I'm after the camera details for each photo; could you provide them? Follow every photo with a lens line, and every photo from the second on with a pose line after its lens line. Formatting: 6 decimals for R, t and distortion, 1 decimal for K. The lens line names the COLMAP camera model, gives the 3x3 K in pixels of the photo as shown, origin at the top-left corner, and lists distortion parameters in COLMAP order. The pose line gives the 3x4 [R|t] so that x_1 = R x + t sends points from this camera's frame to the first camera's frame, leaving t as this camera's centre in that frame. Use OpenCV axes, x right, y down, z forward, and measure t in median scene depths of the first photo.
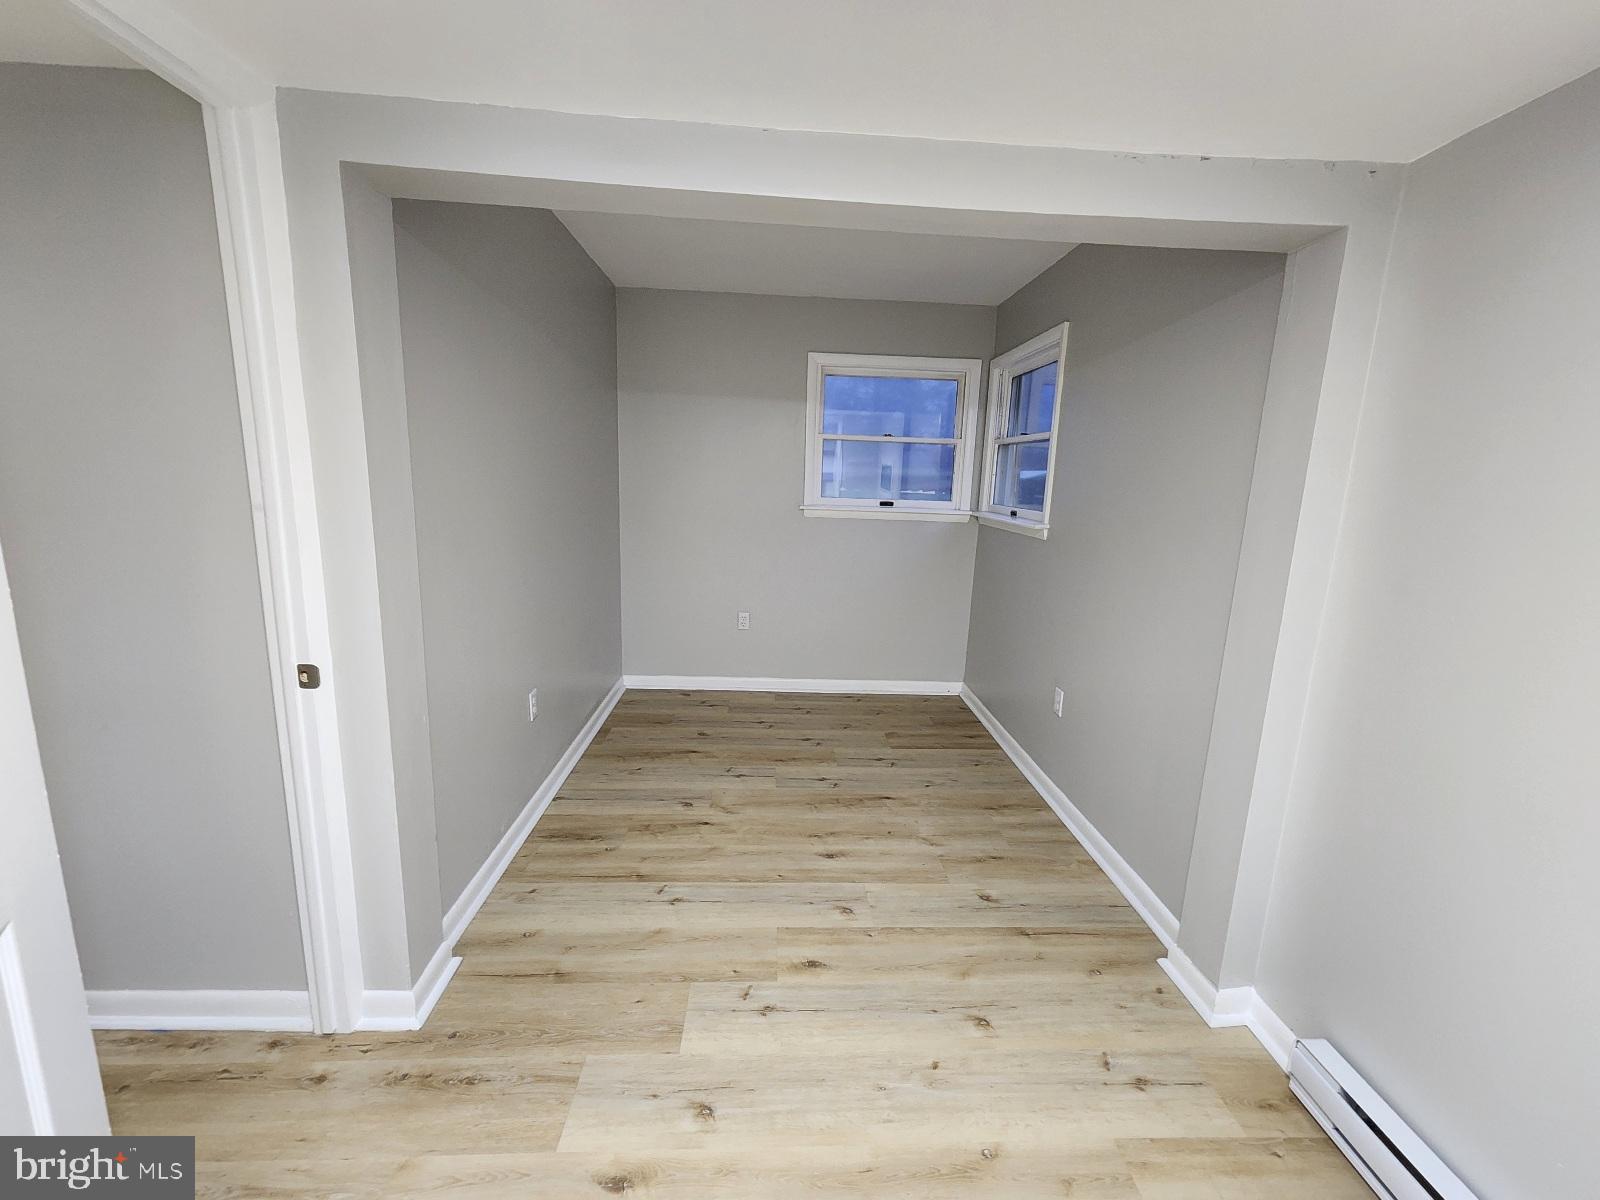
lens RADIAL K [[658.5, 0, 807.6], [0, 658.5, 596.8], [0, 0, 1]] dist [-0.001200, -0.000038]
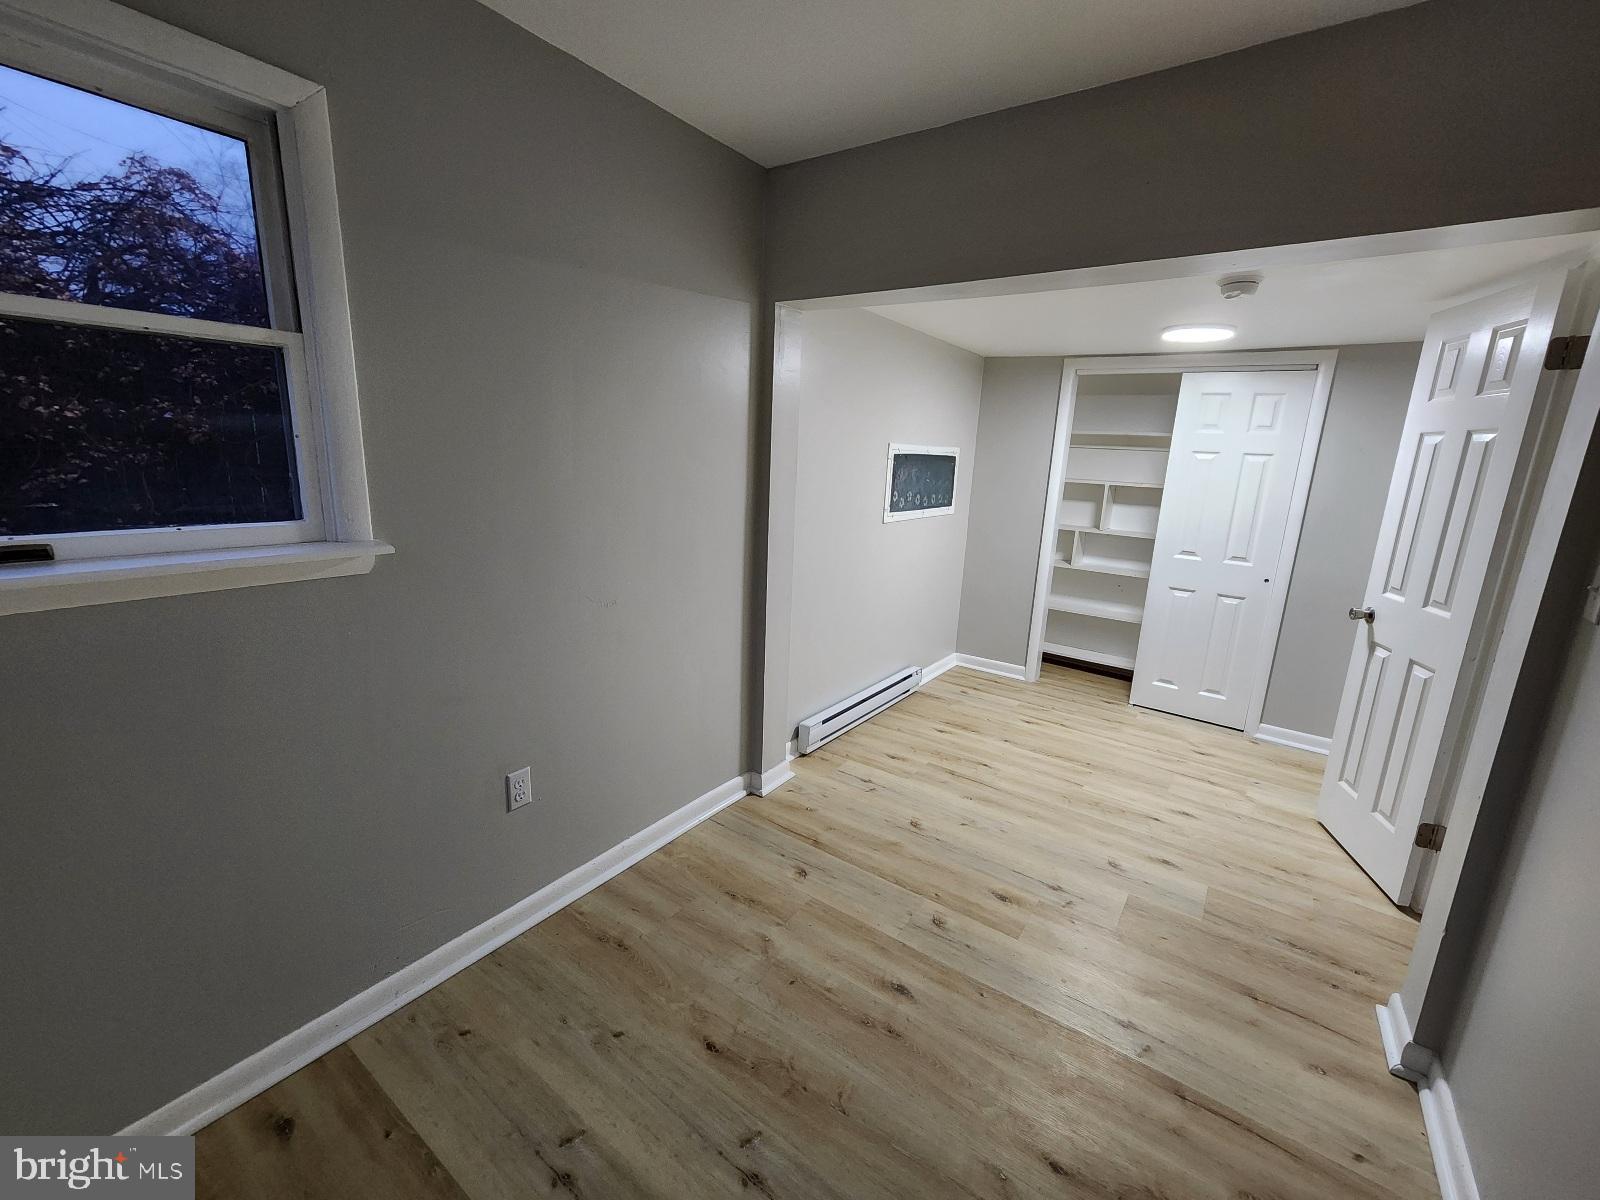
lens RADIAL K [[658.5, 0, 807.6], [0, 658.5, 596.8], [0, 0, 1]] dist [-0.001200, -0.000038]
pose [[-0.784346, -0.207411, 0.584621, -0.250769], [0.042272, 0.922384, 0.383955, -0.339247], [-0.618882, 0.325867, -0.714700, 1.606752]]
